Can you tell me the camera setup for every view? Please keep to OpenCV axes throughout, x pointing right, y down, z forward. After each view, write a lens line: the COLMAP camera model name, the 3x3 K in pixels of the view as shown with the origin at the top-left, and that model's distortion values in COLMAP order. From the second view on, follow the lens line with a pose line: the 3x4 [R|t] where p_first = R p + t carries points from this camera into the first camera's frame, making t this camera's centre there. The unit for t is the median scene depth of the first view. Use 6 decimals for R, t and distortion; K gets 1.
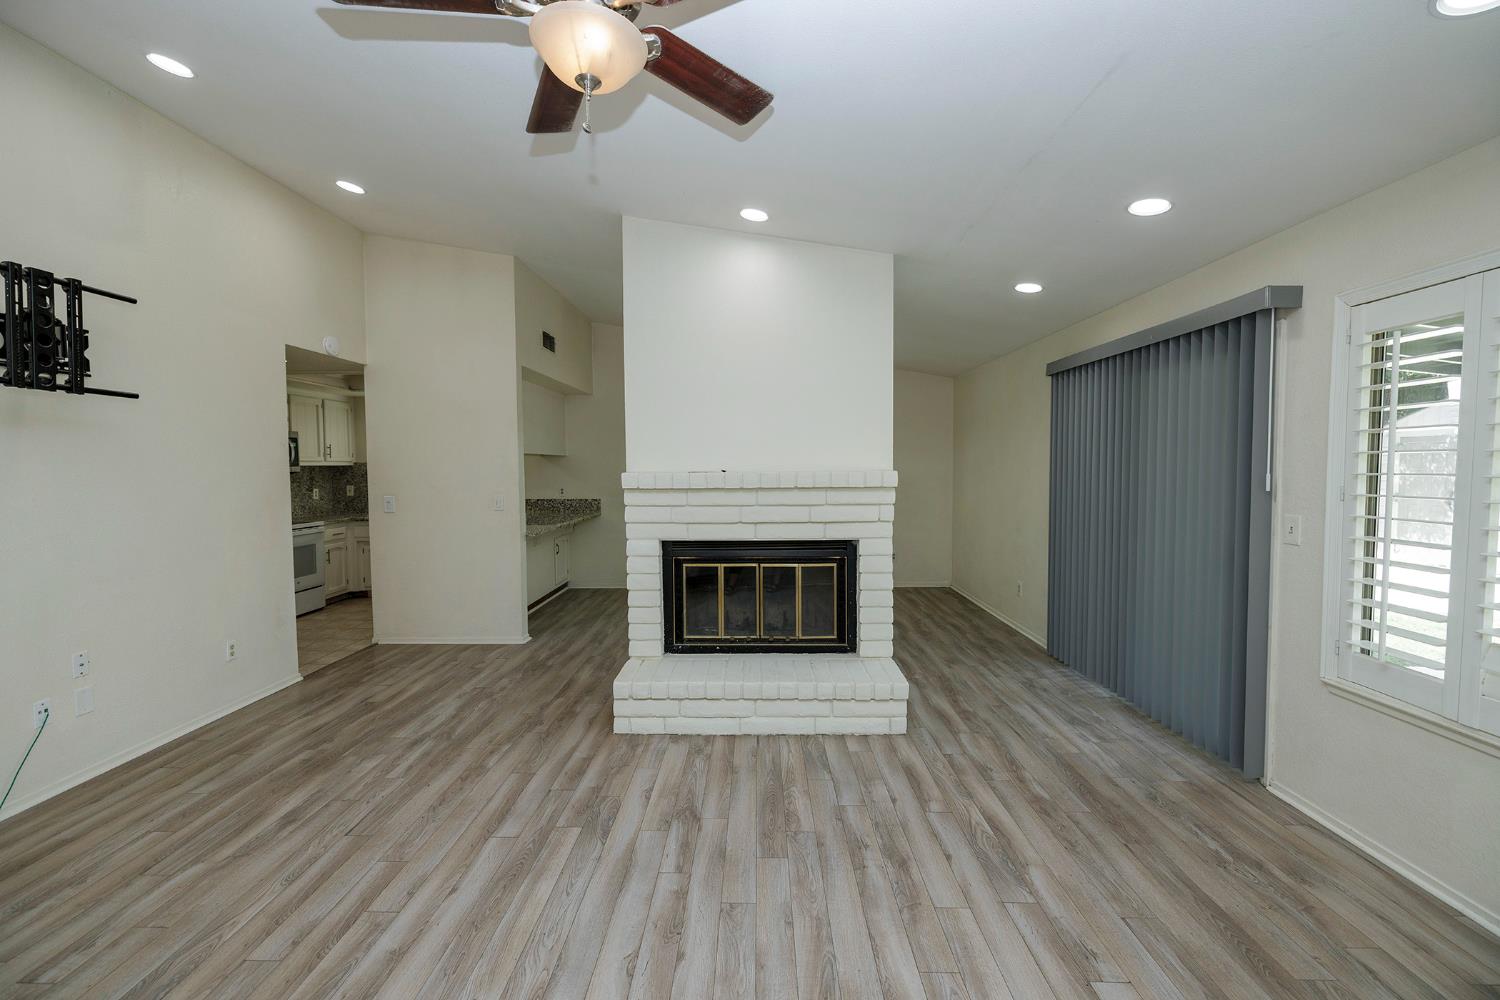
lens RADIAL K [[627.4, 0, 740.5], [0, 627.4, 495.0], [0, 0, 1]] dist [-0.000119, -0.000152]
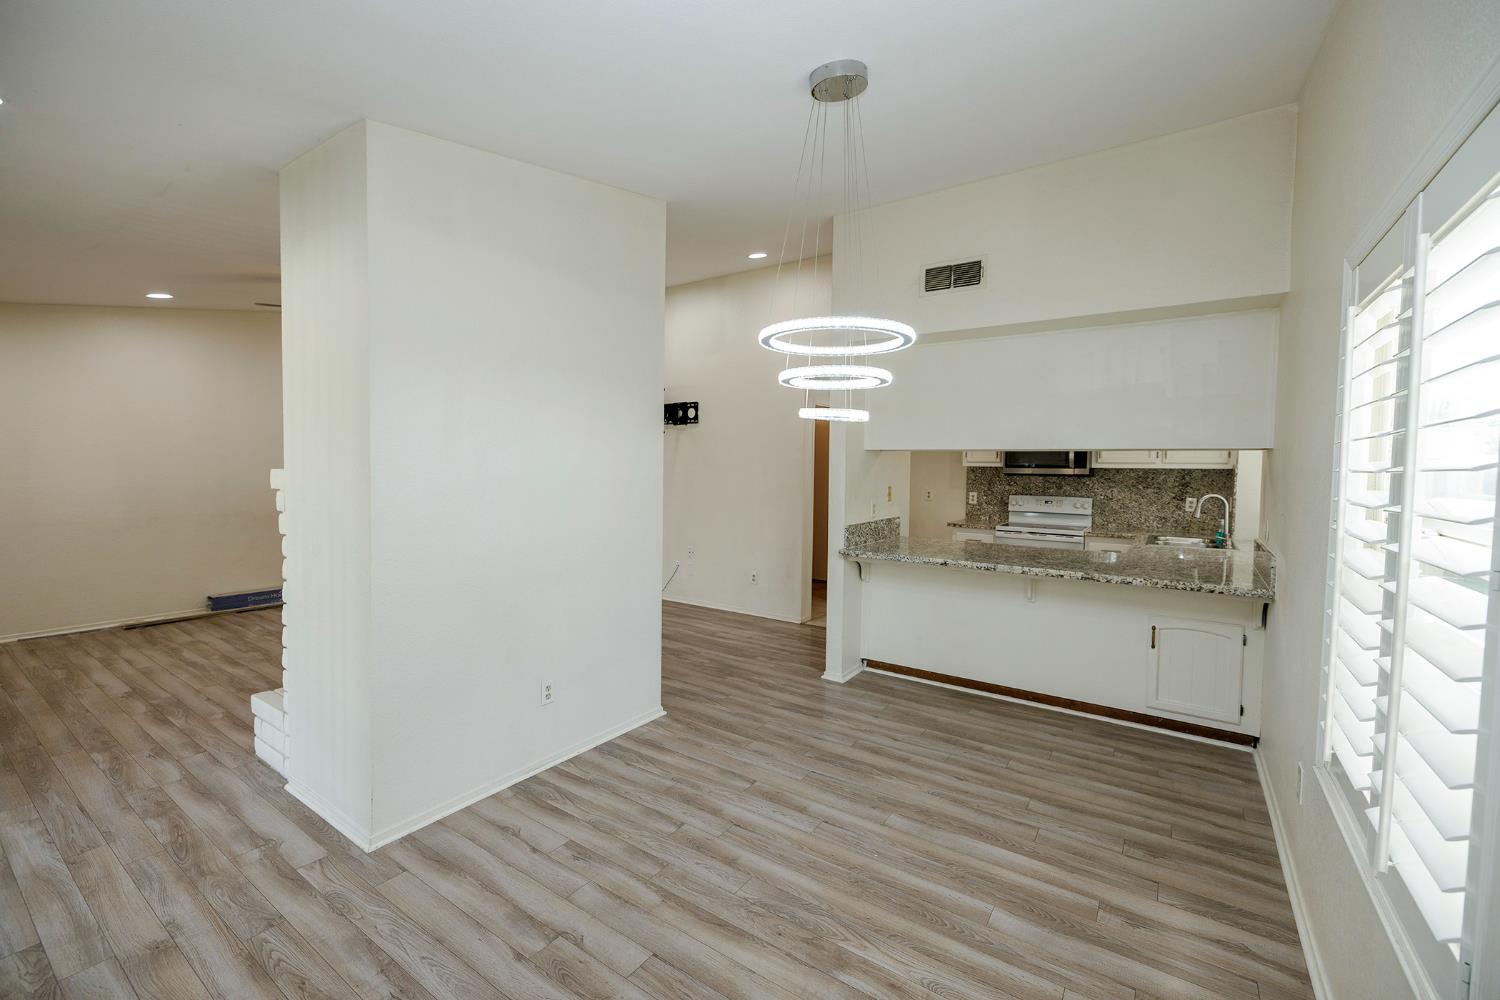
lens RADIAL K [[627.4, 0, 738.8], [0, 627.4, 490.8], [0, 0, 1]] dist [-0.000119, -0.000152]
pose [[-0.552998, 0.032786, -0.832537, 0.654541], [-0.048501, 0.996264, 0.071449, -0.107711], [0.831770, 0.079890, -0.549342, 2.161980]]
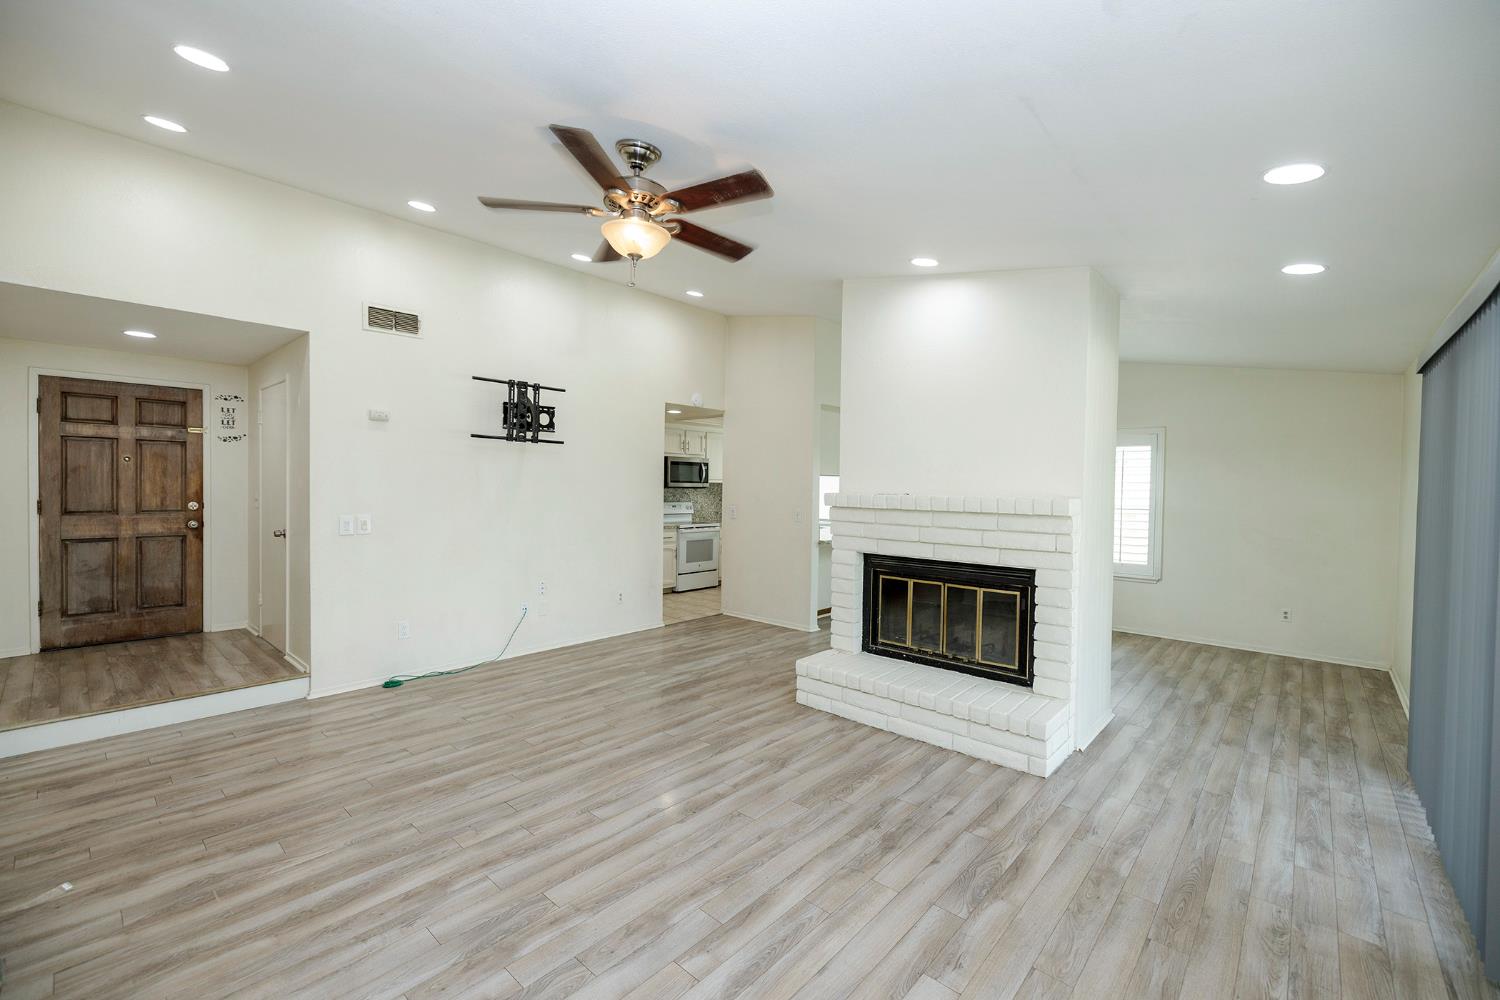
lens RADIAL K [[627.4, 0, 743.0], [0, 627.4, 500.2], [0, 0, 1]] dist [-0.000119, -0.000152]
pose [[0.758067, 0.035046, -0.651234, 0.541841], [-0.051534, 0.998652, -0.006246, -0.006121], [0.650137, 0.038296, 0.758851, -0.025951]]
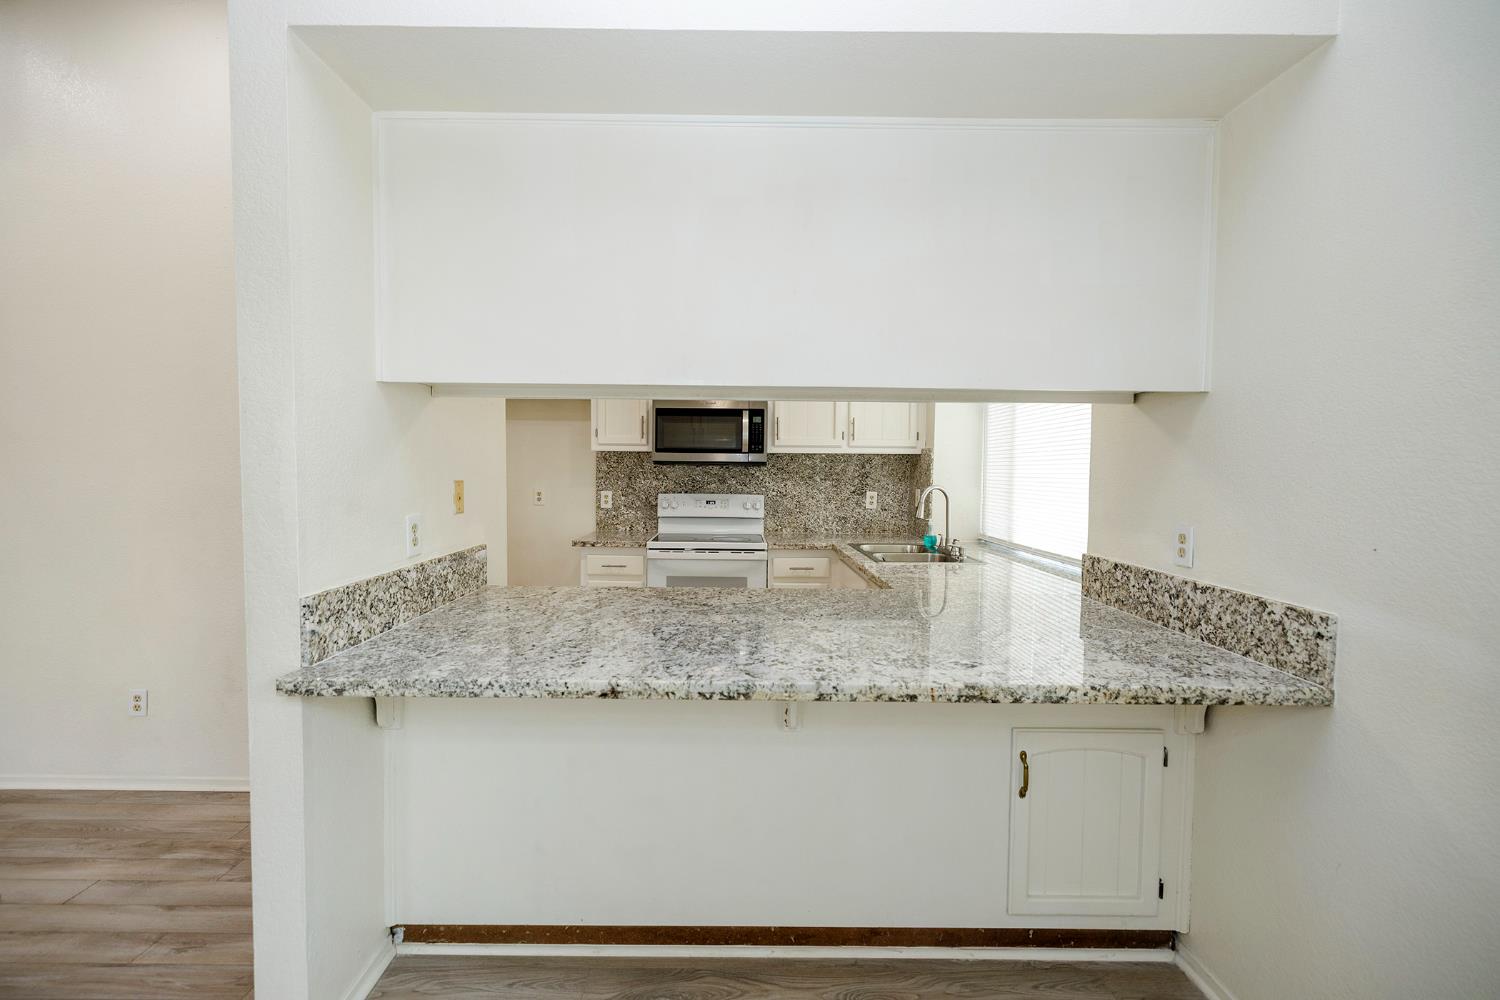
lens RADIAL K [[627.4, 0, 740.7], [0, 627.4, 493.8], [0, 0, 1]] dist [-0.000119, -0.000152]
pose [[0.031330, 0.042659, -0.998598, -0.124950], [-0.058160, 0.997474, 0.040786, -0.058394], [0.997816, 0.056800, 0.033732, 1.911850]]
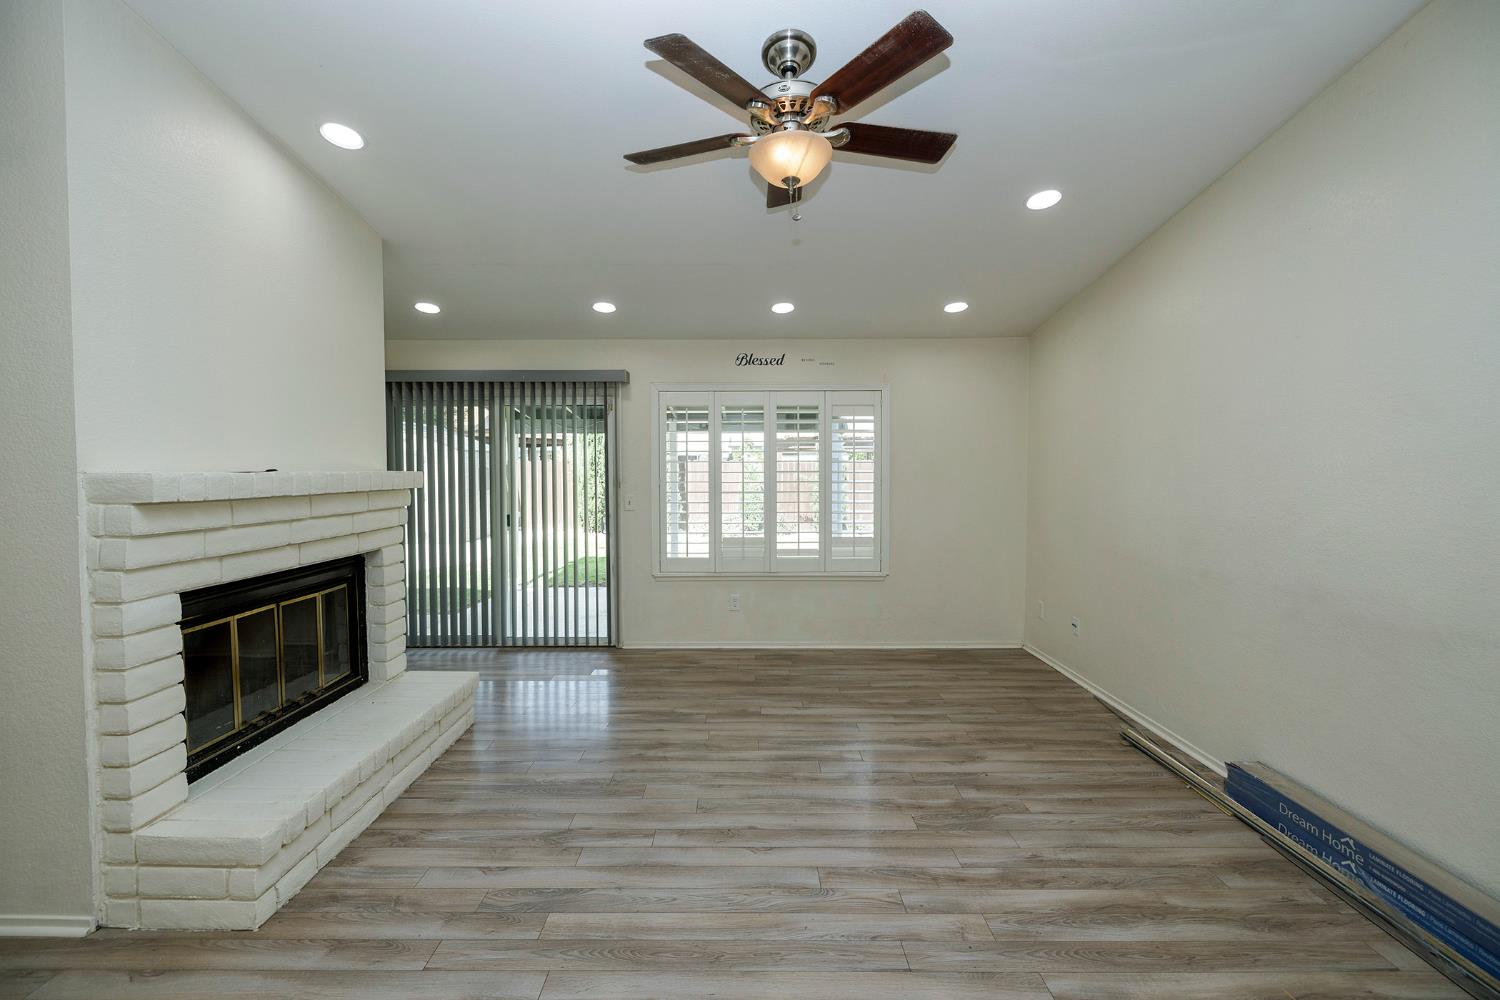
lens RADIAL K [[627.4, 0, 742.4], [0, 627.4, 491.8], [0, 0, 1]] dist [-0.000119, -0.000152]
pose [[-0.026551, -0.027239, 0.999276, -0.816722], [0.048325, 0.998425, 0.028499, -0.011668], [-0.998479, 0.049047, -0.025192, 0.588103]]
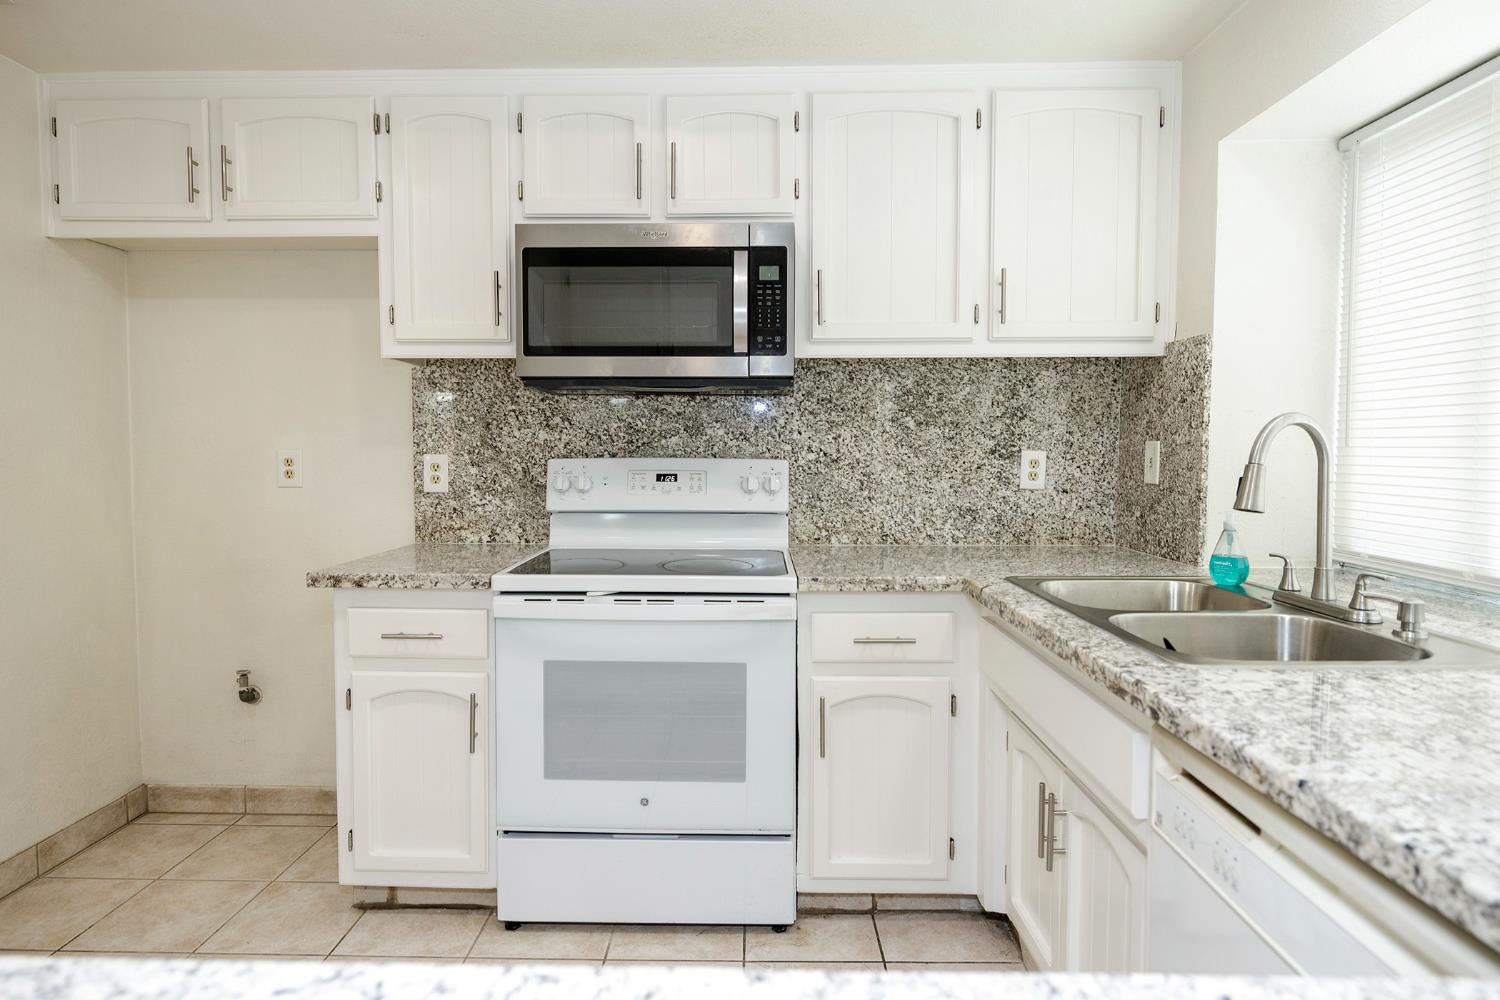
lens RADIAL K [[828.8, 0, 743.4], [0, 828.8, 485.4], [0, 0, 1]] dist [0.002582, 0.000171]
pose [[0.008349, 0.051249, -0.998651, -0.706038], [-0.048461, 0.997533, 0.050786, -0.015826], [0.998790, 0.047972, 0.010812, 1.959335]]
